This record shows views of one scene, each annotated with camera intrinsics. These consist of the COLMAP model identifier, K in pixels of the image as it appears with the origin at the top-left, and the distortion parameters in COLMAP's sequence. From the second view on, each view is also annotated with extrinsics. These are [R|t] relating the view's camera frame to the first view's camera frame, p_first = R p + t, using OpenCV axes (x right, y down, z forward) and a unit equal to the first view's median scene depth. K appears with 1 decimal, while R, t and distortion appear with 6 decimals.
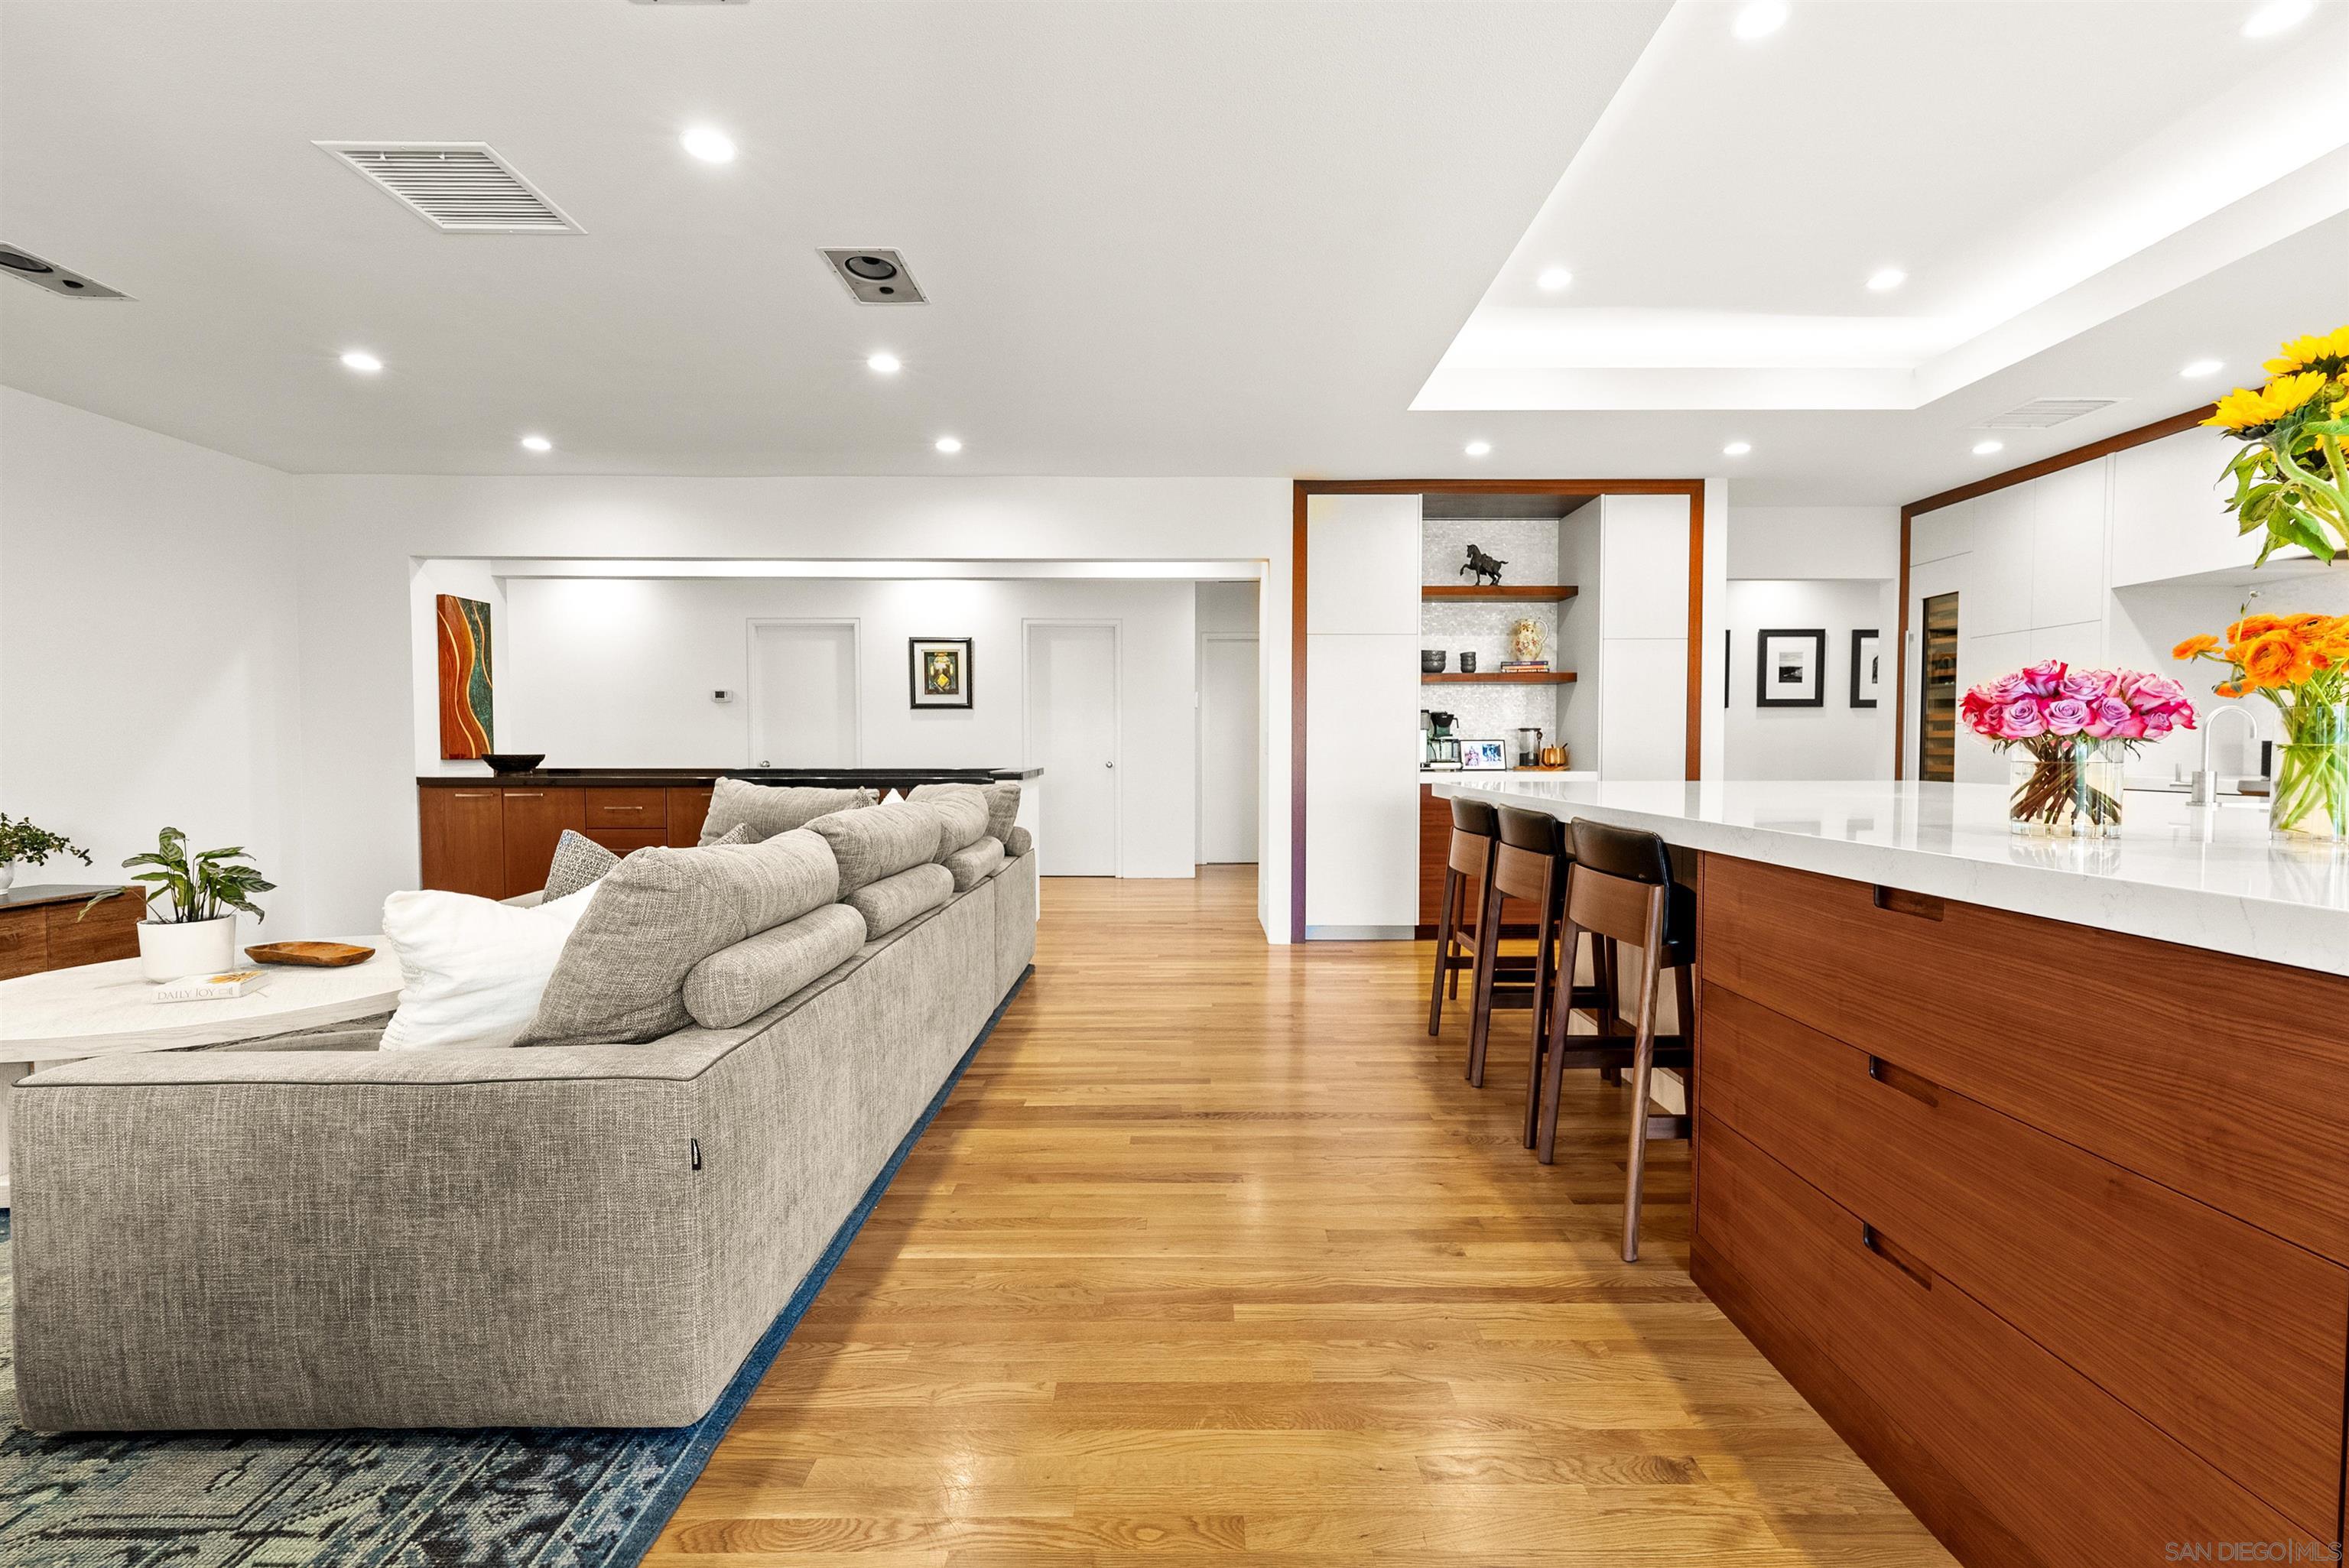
lens RADIAL K [[970.7, 0, 1202.9], [0, 970.7, 781.5], [0, 0, 1]] dist [-0.000639, 0.000097]
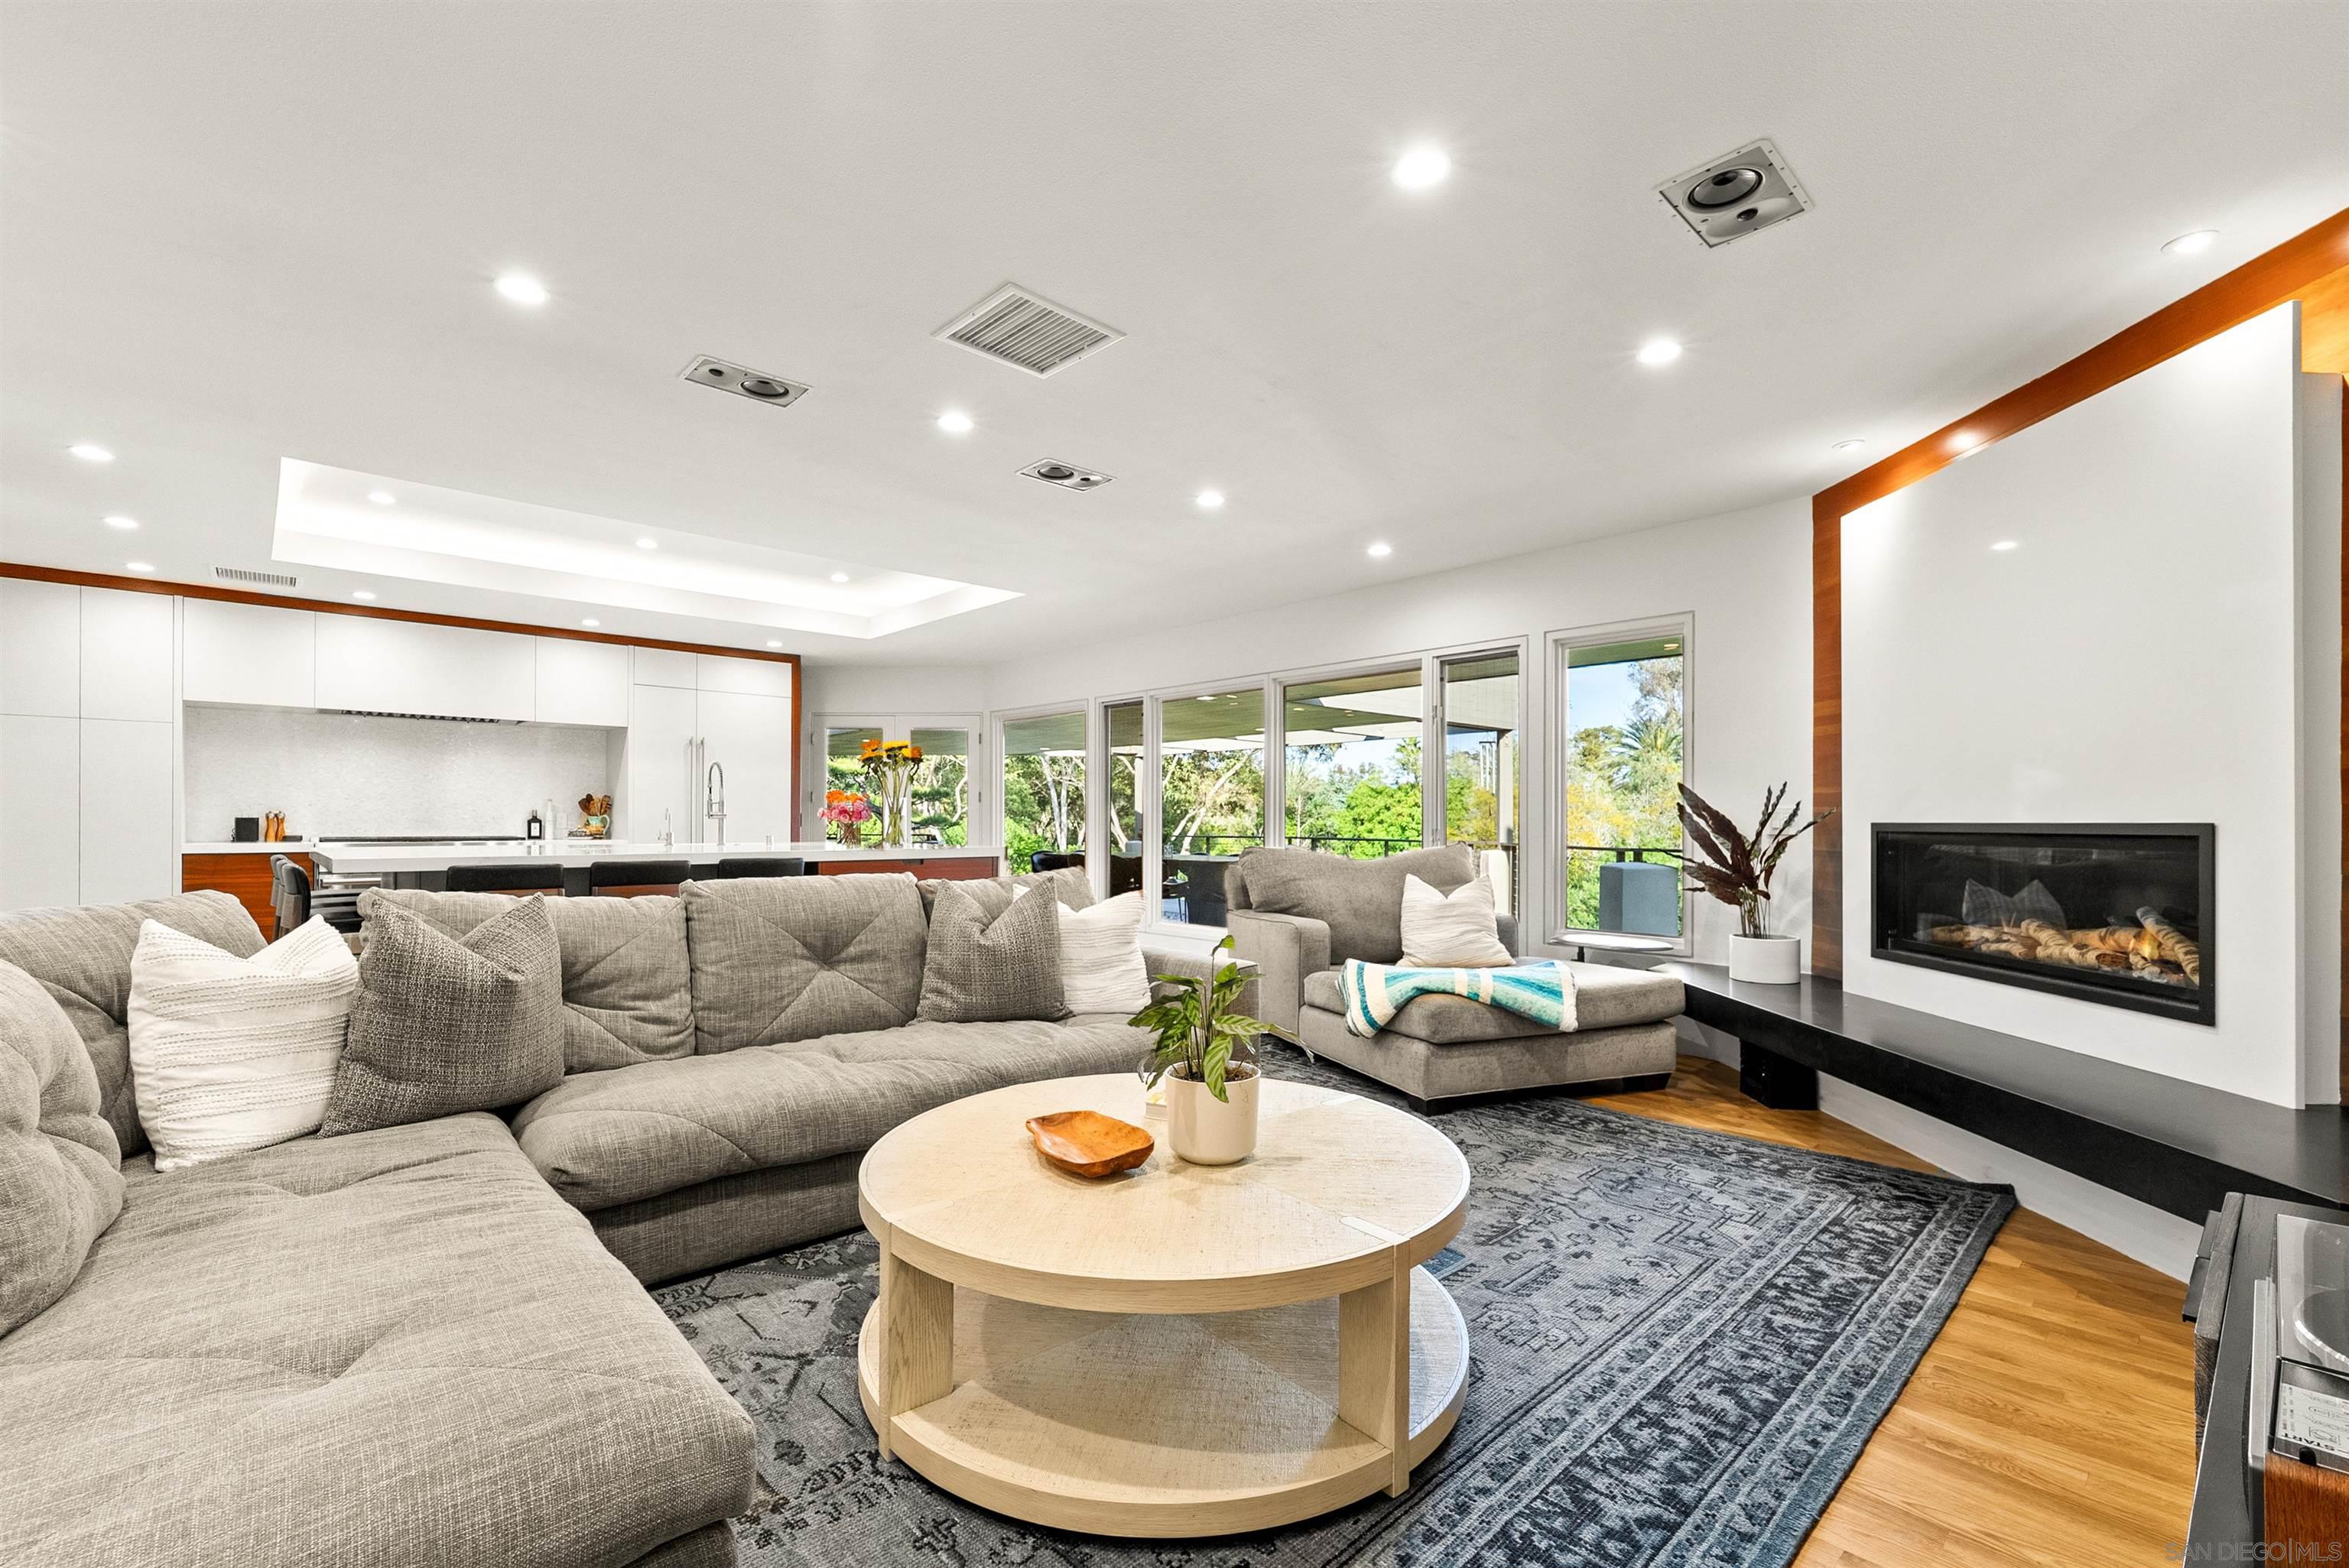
lens RADIAL K [[970.7, 0, 1177.2], [0, 970.7, 818.8], [0, 0, 1]] dist [-0.000639, 0.000097]
pose [[-0.676000, 0.001118, 0.736901, -0.811109], [0.022901, 0.999548, 0.019492, -0.030068], [-0.736546, 0.030052, -0.675720, 0.784029]]
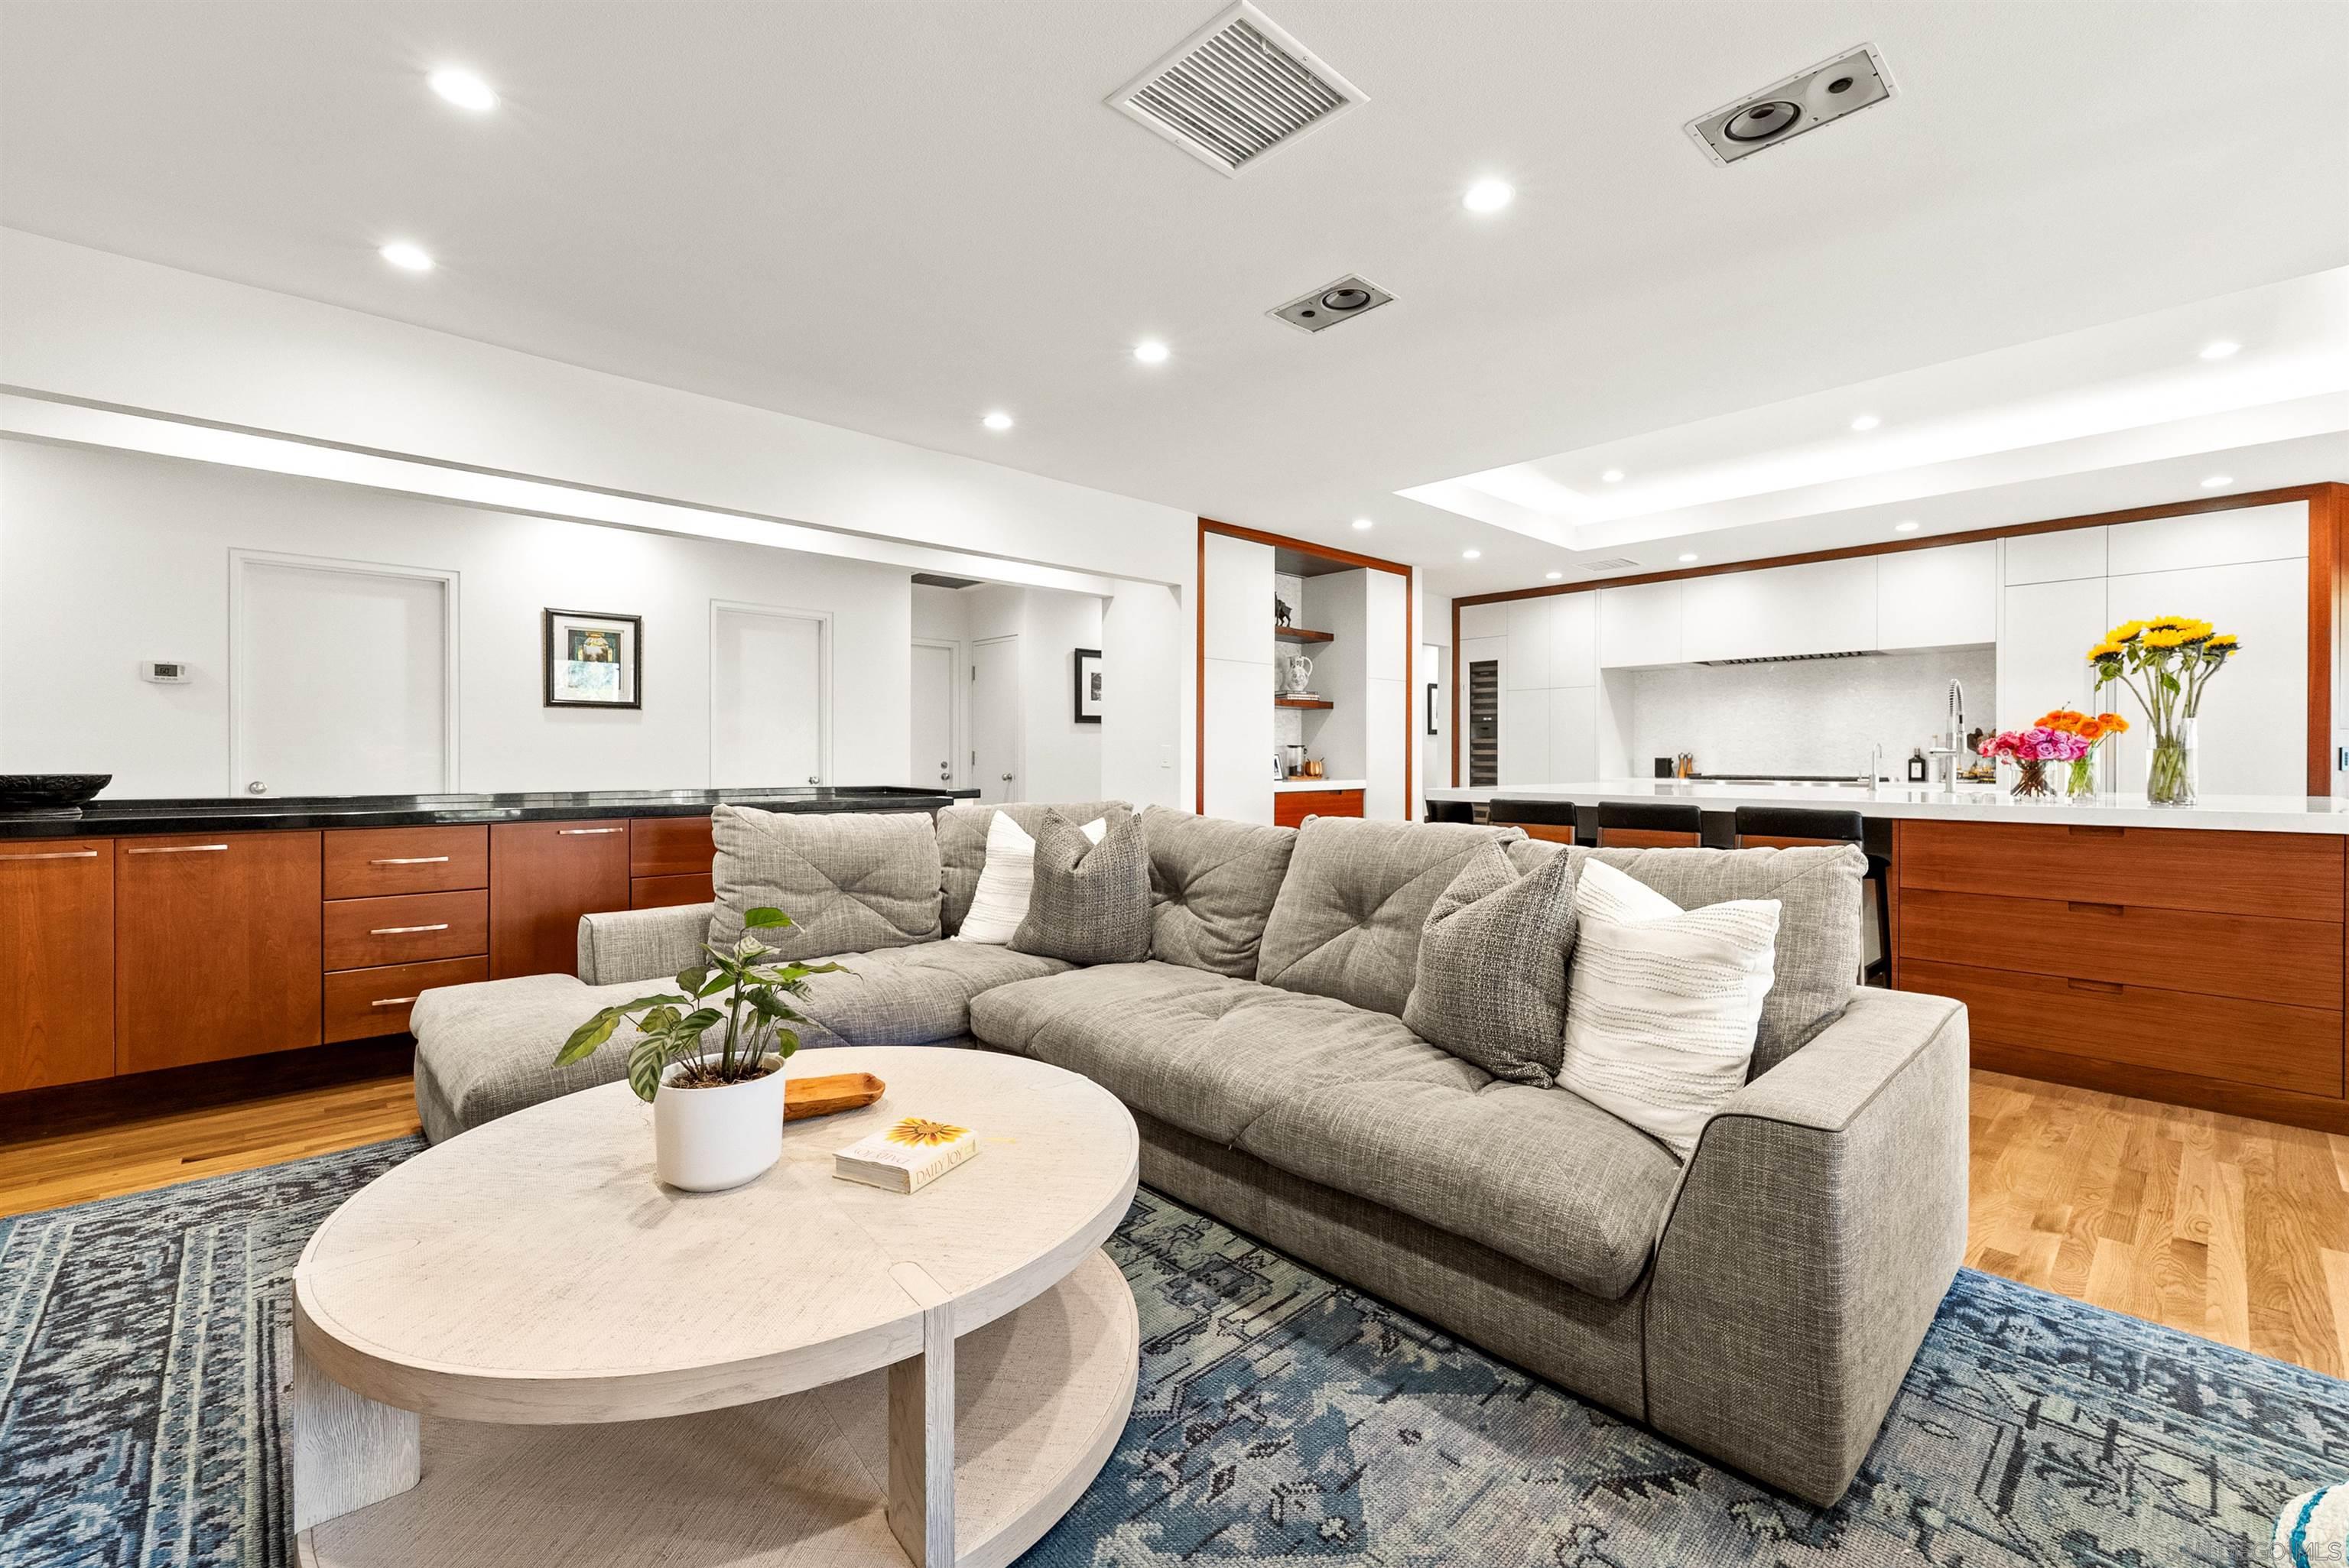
lens RADIAL K [[970.7, 0, 1221.7], [0, 970.7, 762.3], [0, 0, 1]] dist [-0.000639, 0.000097]
pose [[0.726123, -0.000452, 0.687565, -0.637418], [0.022128, 0.999497, -0.022712, -0.009033], [-0.687209, 0.031706, 0.725768, 0.198557]]
